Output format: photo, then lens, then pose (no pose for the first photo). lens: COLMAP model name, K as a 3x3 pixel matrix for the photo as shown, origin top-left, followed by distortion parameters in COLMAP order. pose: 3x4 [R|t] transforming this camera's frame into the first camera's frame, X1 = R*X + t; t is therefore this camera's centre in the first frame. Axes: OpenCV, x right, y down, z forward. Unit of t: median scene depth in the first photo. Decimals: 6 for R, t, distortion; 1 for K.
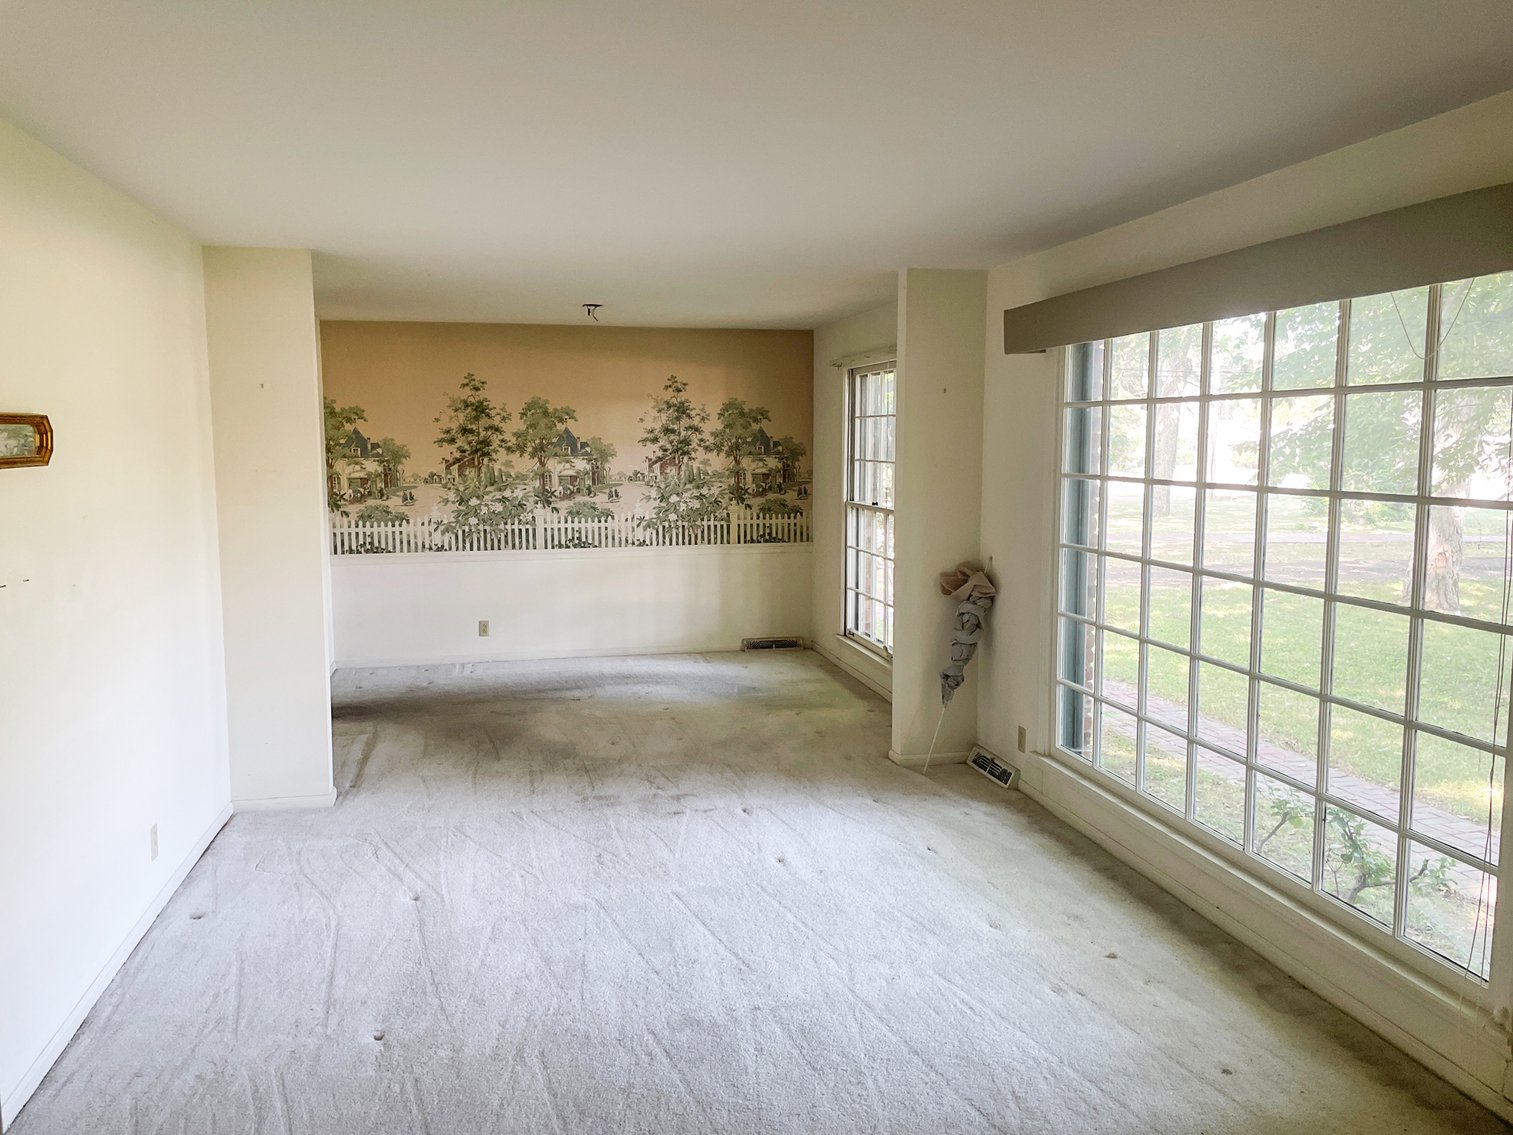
lens RADIAL K [[1147.8, 0, 755.1], [0, 1147.8, 565.0], [0, 0, 1]] dist [0.093248, -0.045999]
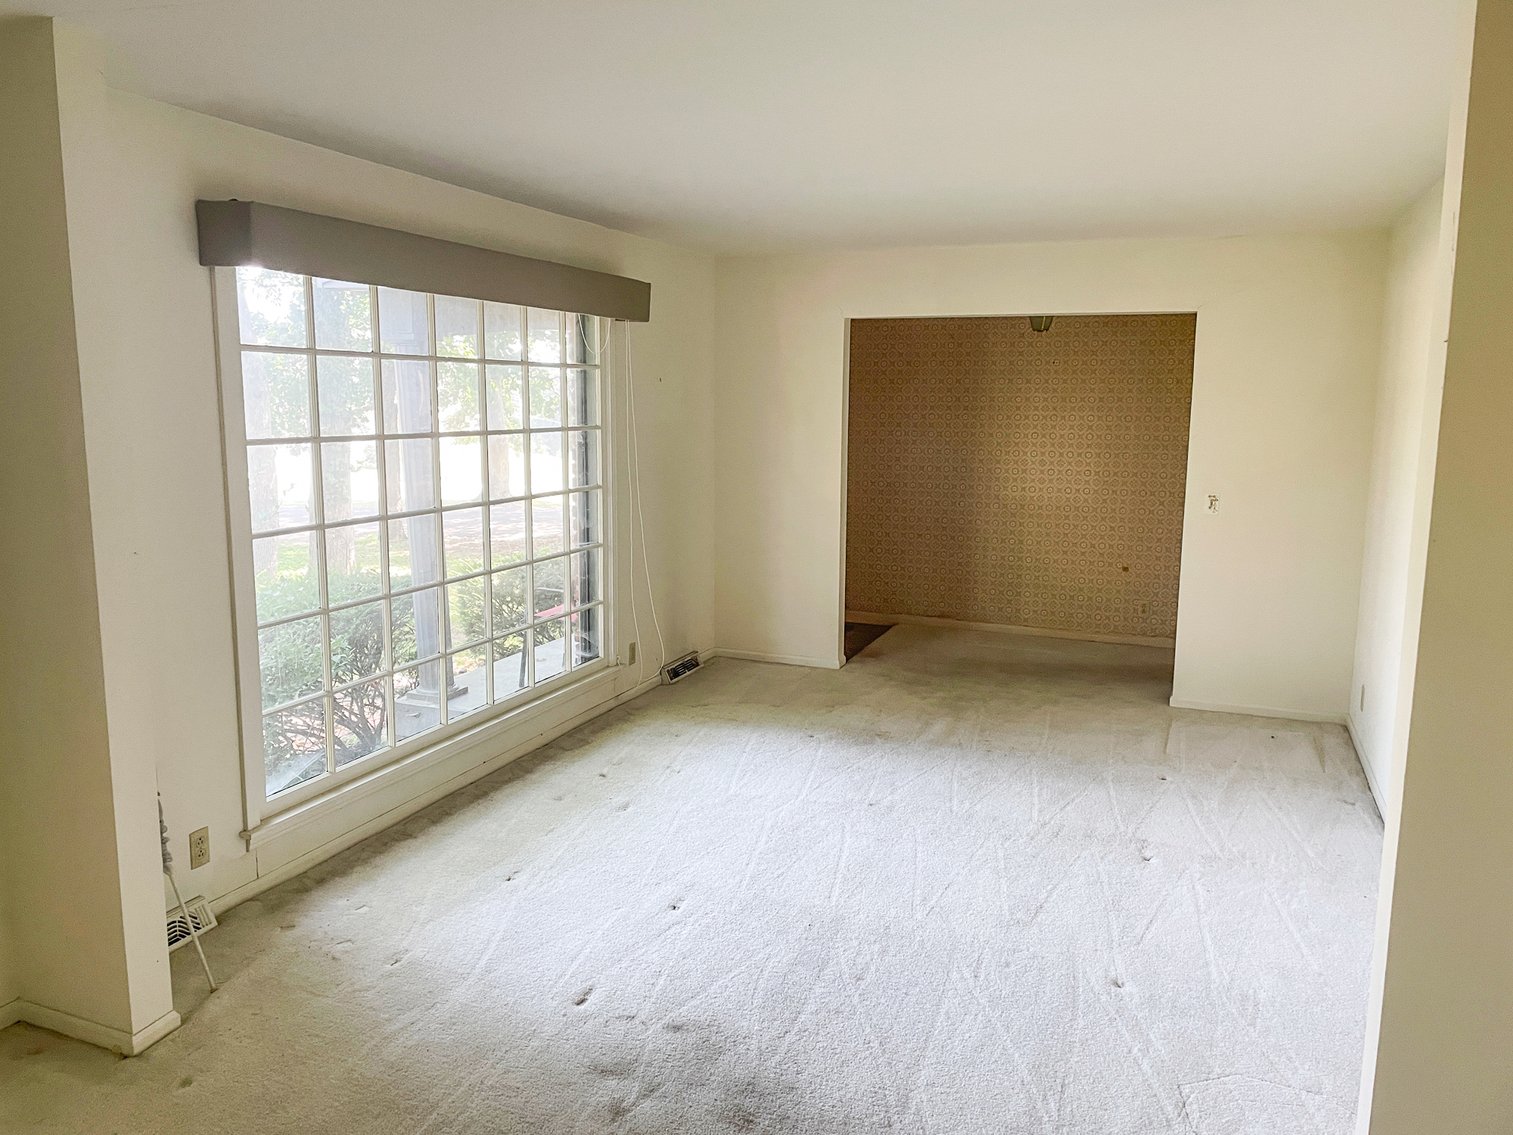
lens RADIAL K [[1147.8, 0, 753.5], [0, 1147.8, 569.8], [0, 0, 1]] dist [0.093248, -0.045999]
pose [[-0.833254, -0.087235, 0.545966, -0.479106], [0.053748, 0.970017, 0.237021, -0.180194], [-0.550272, 0.226843, -0.803581, 1.654231]]
